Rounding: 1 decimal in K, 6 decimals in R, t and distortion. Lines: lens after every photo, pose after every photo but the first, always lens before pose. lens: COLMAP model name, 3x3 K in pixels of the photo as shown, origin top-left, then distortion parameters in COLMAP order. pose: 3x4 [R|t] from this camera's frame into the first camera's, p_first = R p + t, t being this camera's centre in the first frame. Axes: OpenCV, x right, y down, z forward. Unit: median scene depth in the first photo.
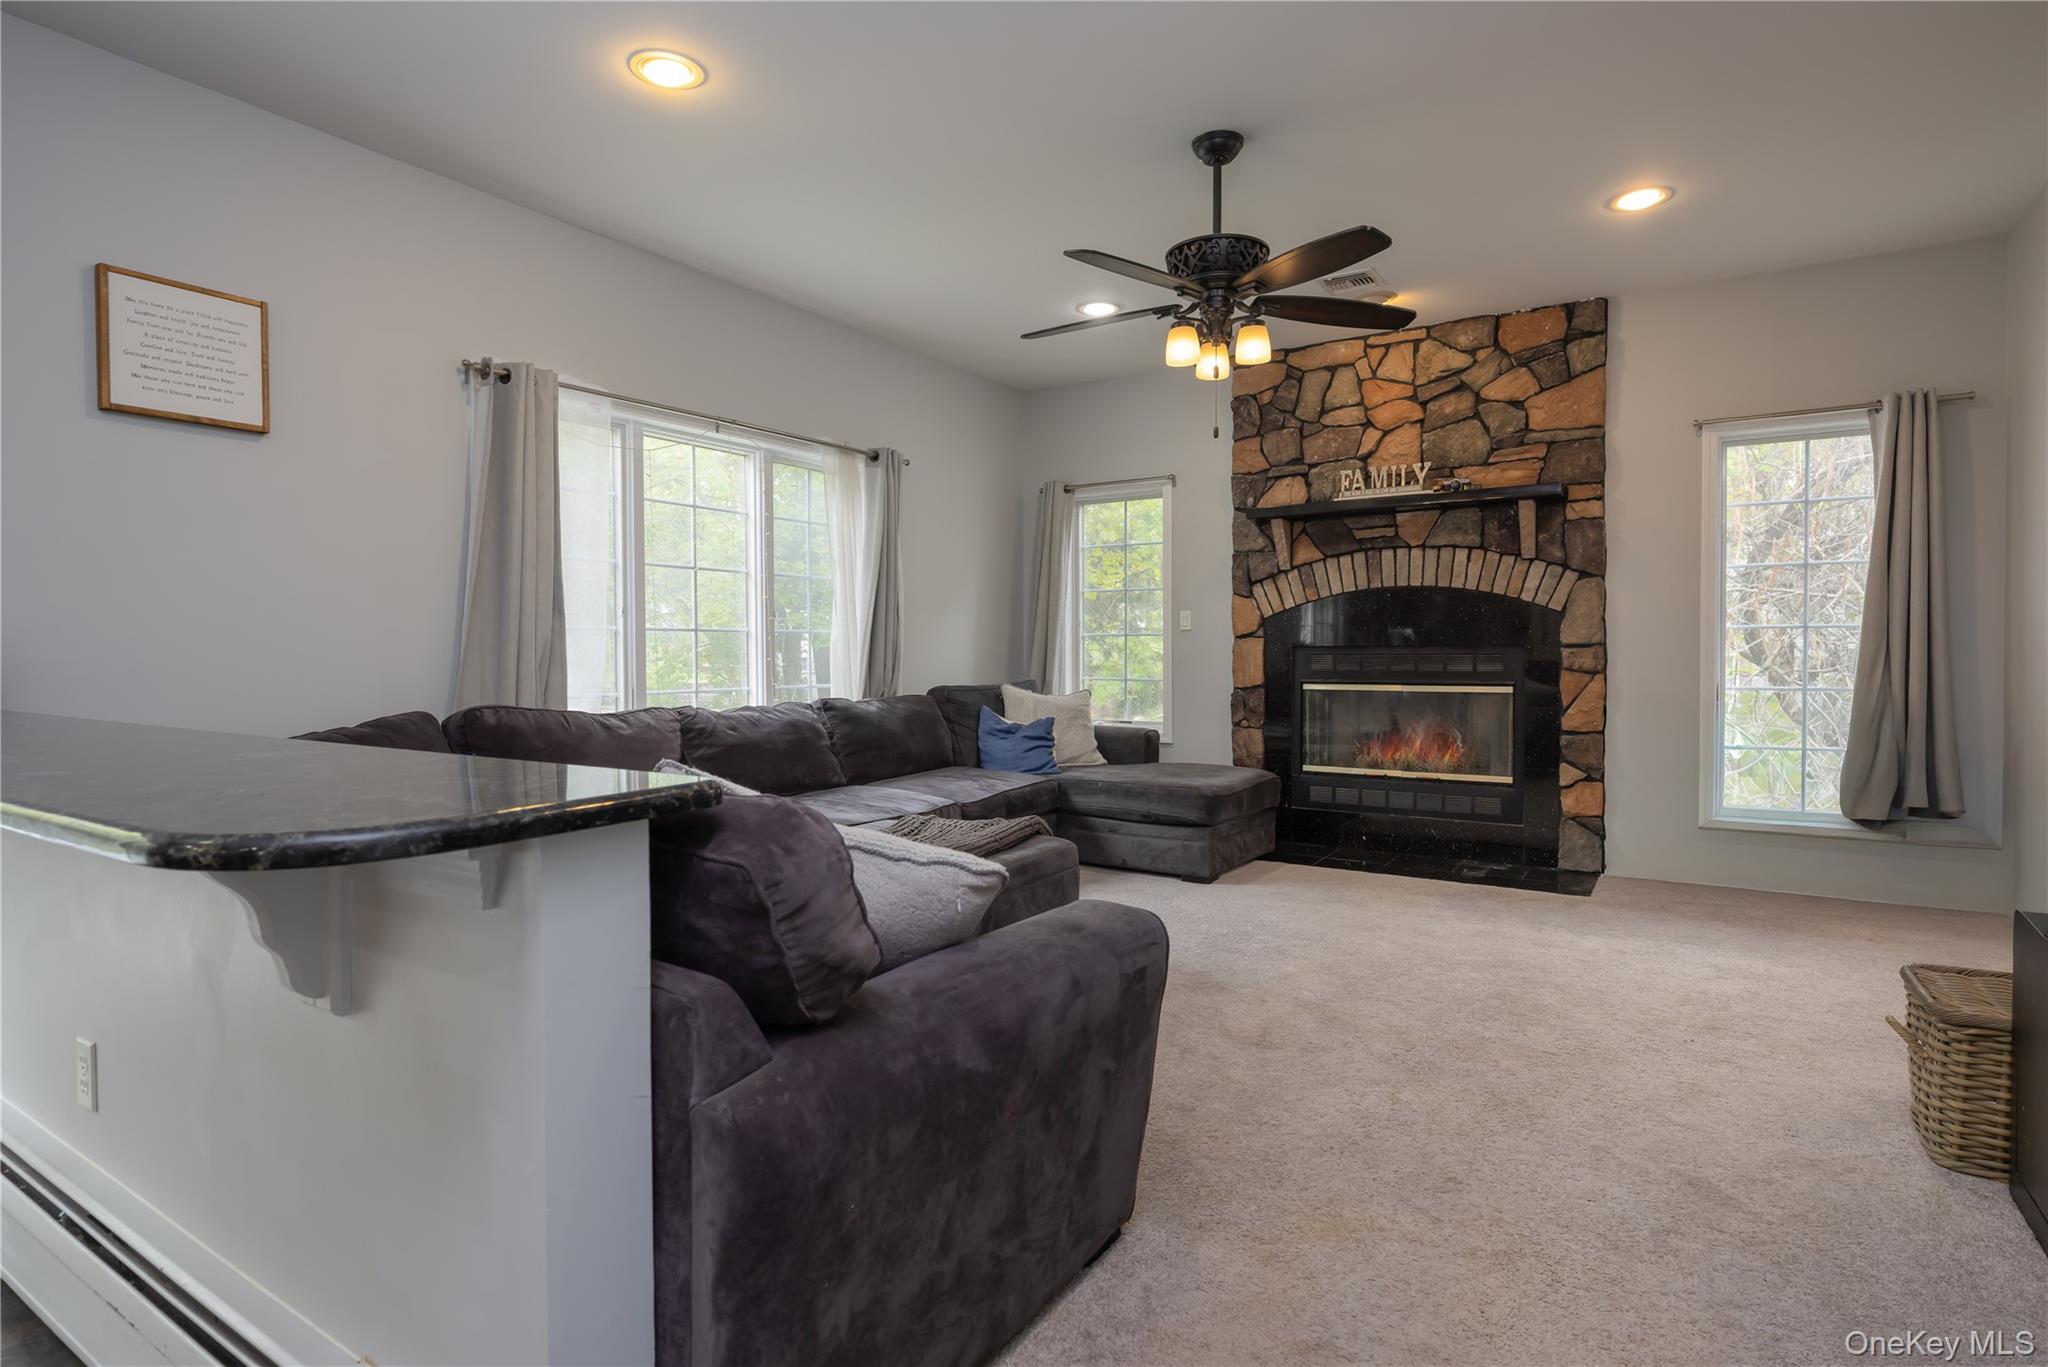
lens RADIAL K [[1057.5, 0, 1017.2], [0, 1057.5, 676.4], [0, 0, 1]] dist [0.003589, -0.000074]
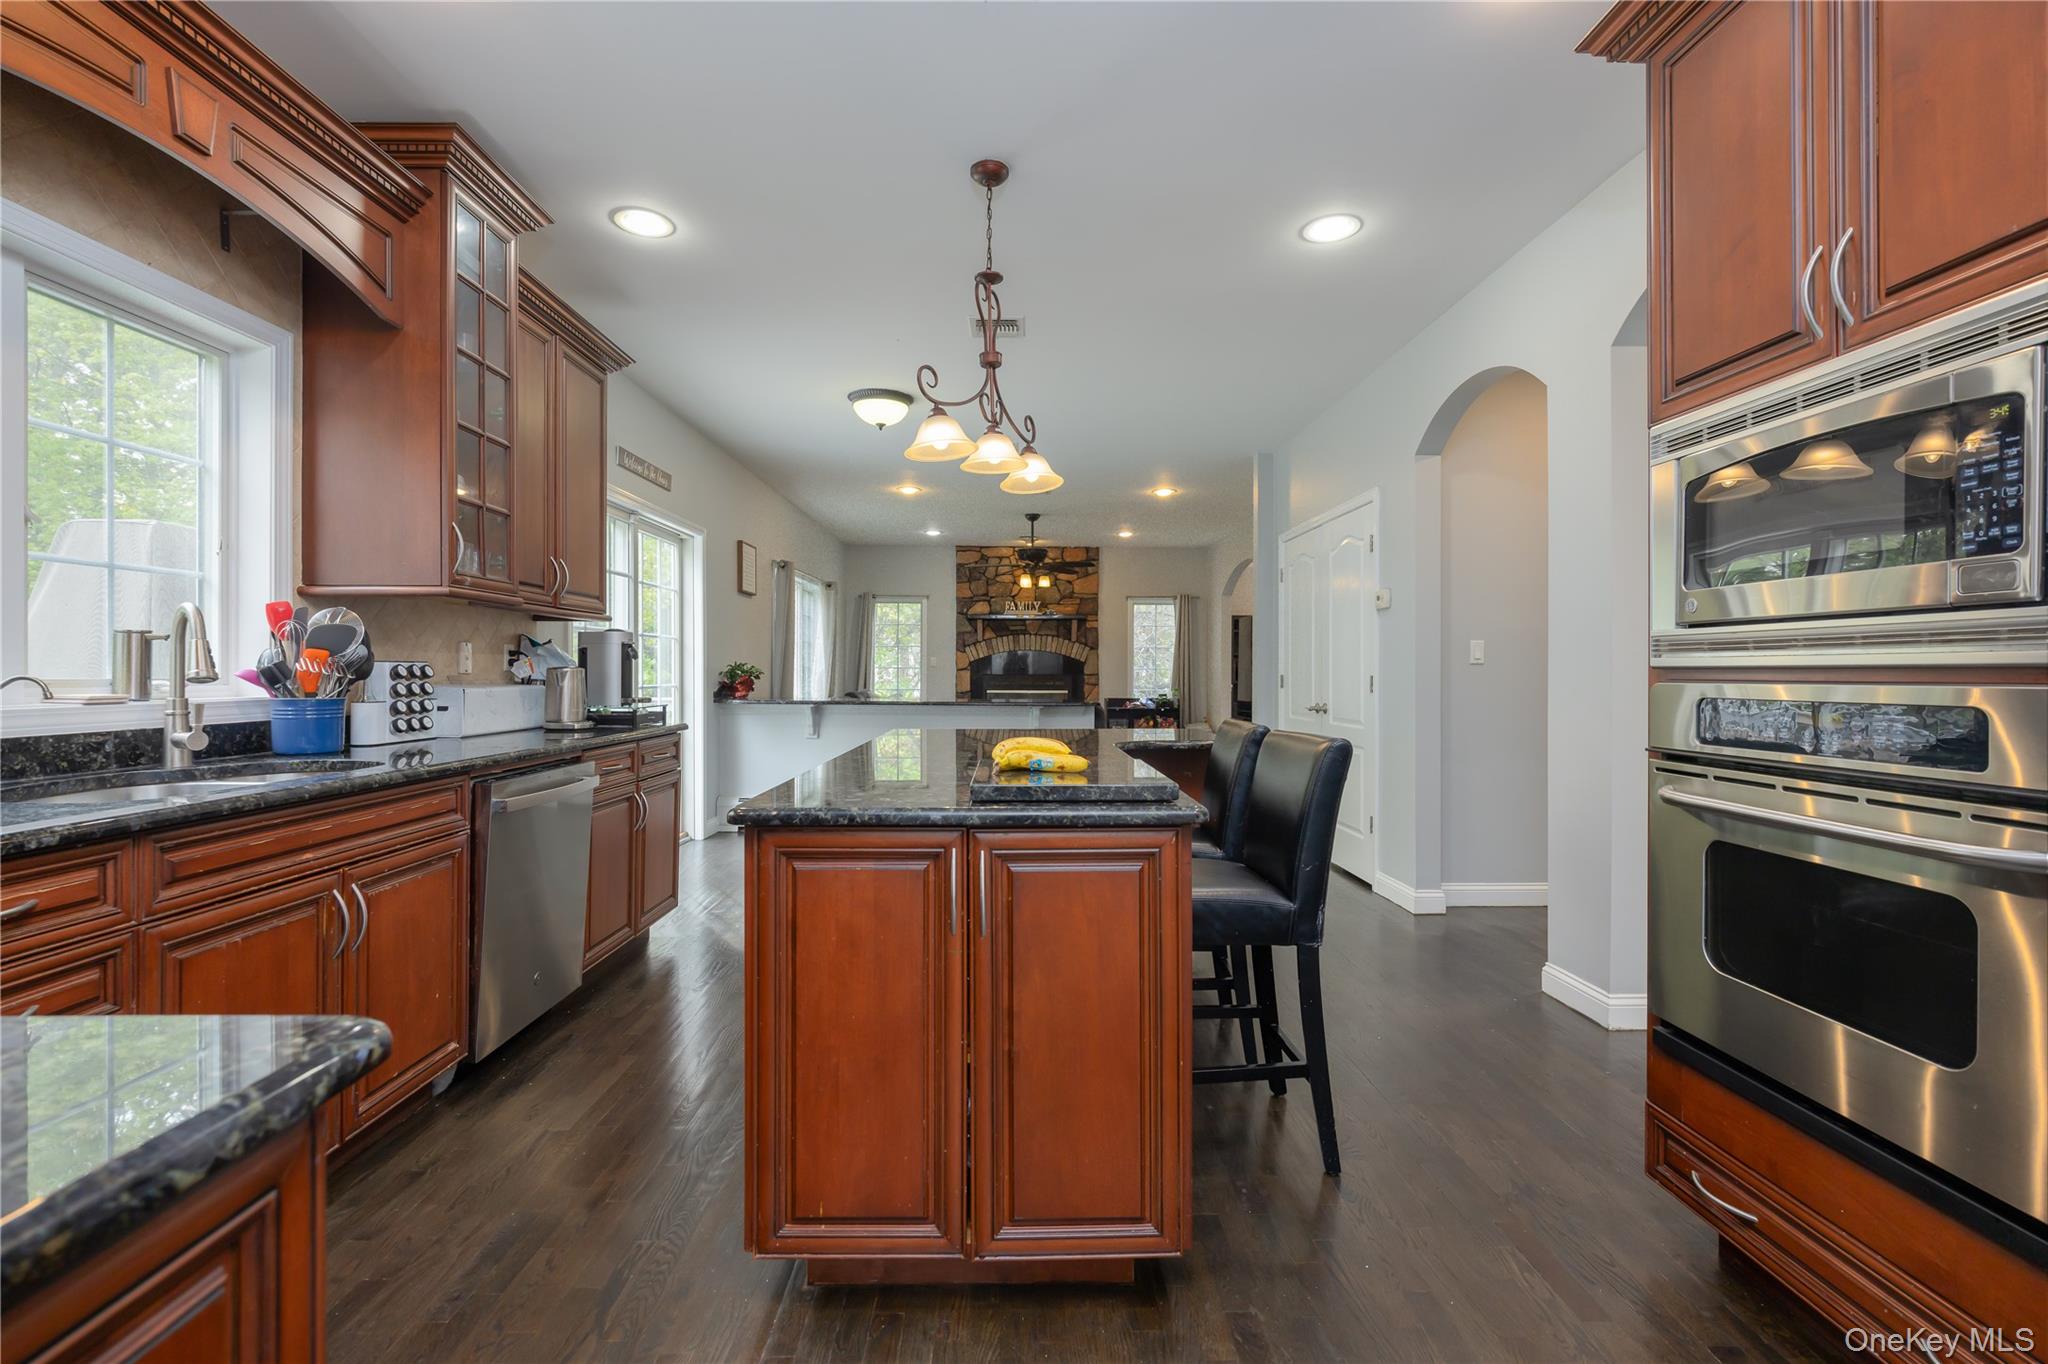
lens RADIAL K [[940.8, 0, 1026.2], [0, 940.8, 674.2], [0, 0, 1]] dist [0.000640, 0.000041]
pose [[0.814829, 0.004296, 0.579685, -0.954625], [0.003414, 0.999920, -0.012209, -0.002325], [-0.579691, 0.011927, 0.814749, -0.822669]]
